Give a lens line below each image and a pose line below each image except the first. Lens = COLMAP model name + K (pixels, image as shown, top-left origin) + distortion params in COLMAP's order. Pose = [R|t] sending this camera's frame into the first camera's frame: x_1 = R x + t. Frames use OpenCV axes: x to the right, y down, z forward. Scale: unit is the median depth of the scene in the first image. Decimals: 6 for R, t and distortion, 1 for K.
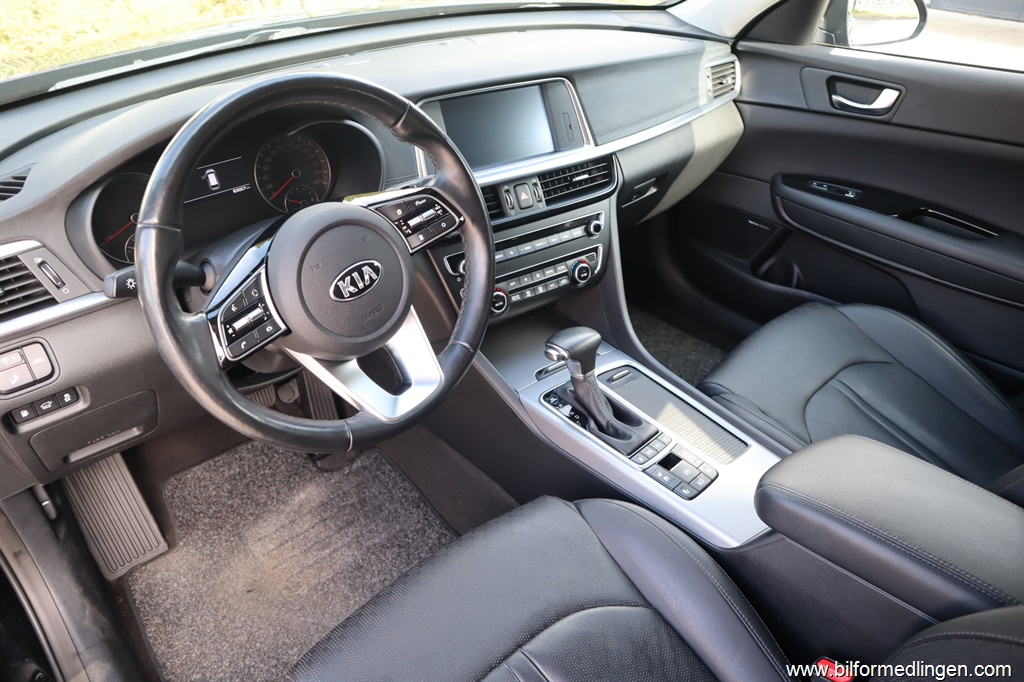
lens RADIAL K [[714.8, 0, 513.1], [0, 714.8, 341.6], [0, 0, 1]] dist [-0.119395, 0.074061]
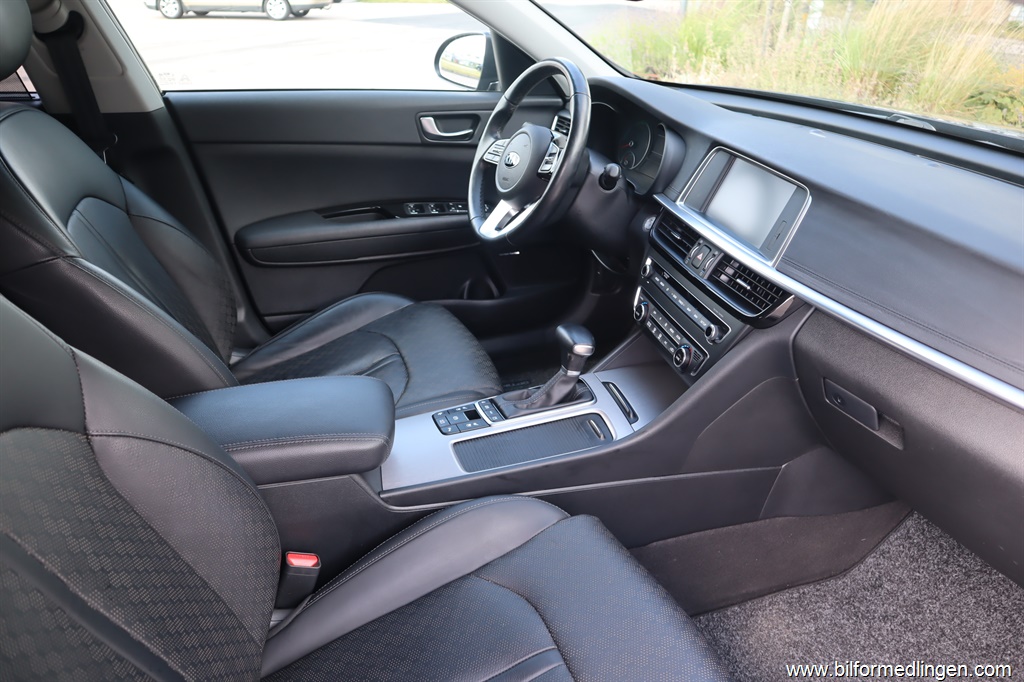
lens RADIAL K [[714.8, 0, 511.9], [0, 714.8, 345.7], [0, 0, 1]] dist [-0.119395, 0.074061]
pose [[-0.379000, 0.413704, -0.827773, 1.004372], [-0.541515, 0.626216, 0.560905, -0.539629], [0.750414, 0.660835, -0.013309, 0.868661]]
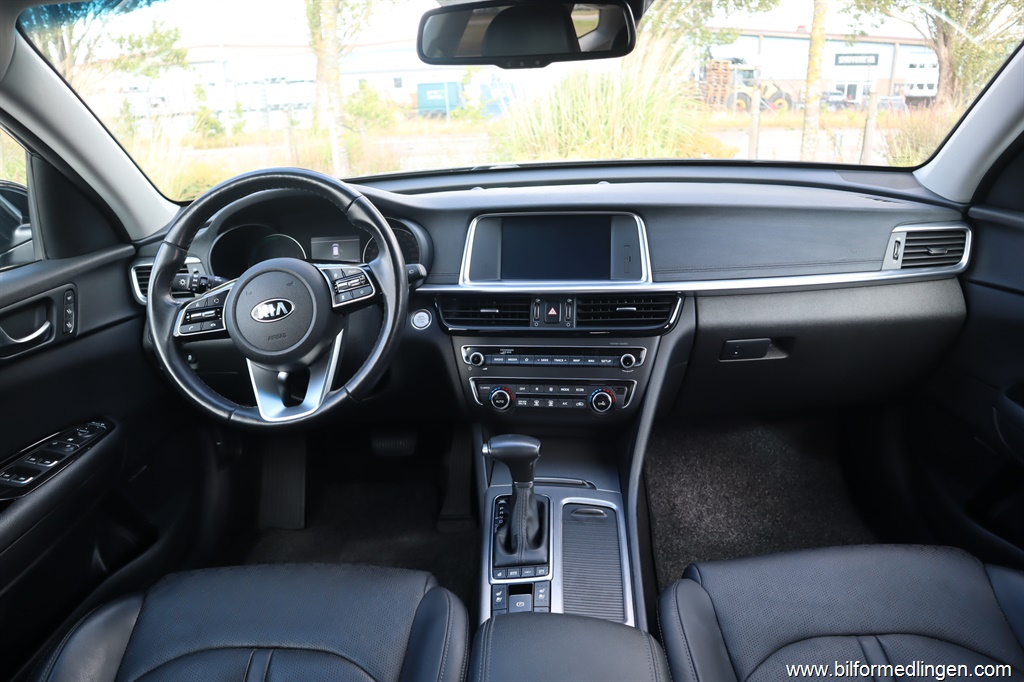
lens RADIAL K [[714.8, 0, 504.2], [0, 714.8, 346.8], [0, 0, 1]] dist [-0.119395, 0.074061]
pose [[0.706471, 0.192689, -0.681006, 0.682406], [-0.345599, 0.933626, -0.094355, -0.028984], [0.617624, 0.302015, 0.726173, 0.189141]]
